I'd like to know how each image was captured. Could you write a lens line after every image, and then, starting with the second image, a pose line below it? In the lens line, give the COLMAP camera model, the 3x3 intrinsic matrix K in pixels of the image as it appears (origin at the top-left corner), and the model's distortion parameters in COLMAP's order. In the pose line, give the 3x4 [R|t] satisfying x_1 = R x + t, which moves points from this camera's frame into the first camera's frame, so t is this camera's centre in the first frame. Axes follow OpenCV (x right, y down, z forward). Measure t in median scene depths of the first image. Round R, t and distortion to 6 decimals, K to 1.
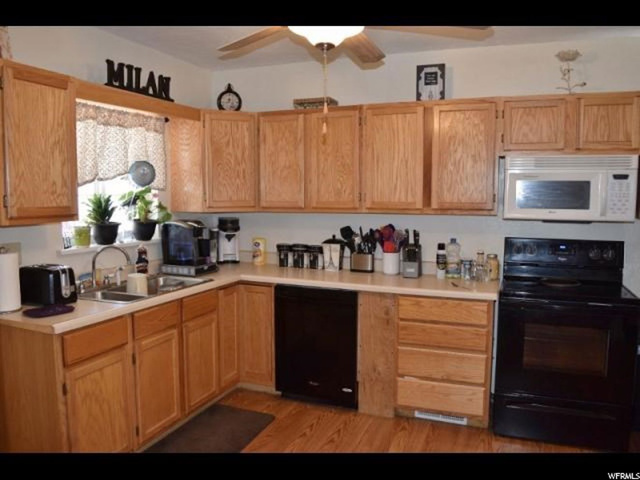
lens RADIAL K [[498.2, 0, 320.0], [0, 498.2, 240.0], [0, 0, 1]] dist [-0.074985, 0.000874]
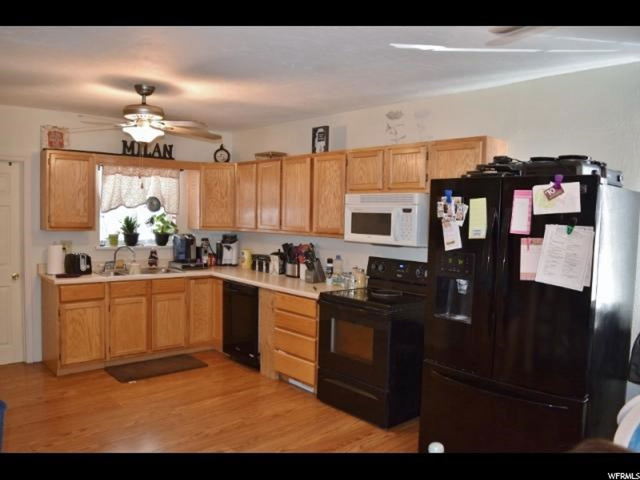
lens RADIAL K [[498.2, 0, 320.0], [0, 498.2, 240.0], [0, 0, 1]] dist [-0.074985, 0.000874]
pose [[0.895808, 0.042341, -0.442420, 0.861796], [-0.062700, 0.997536, -0.031487, 0.001090], [0.439997, 0.055946, 0.896255, -0.224855]]
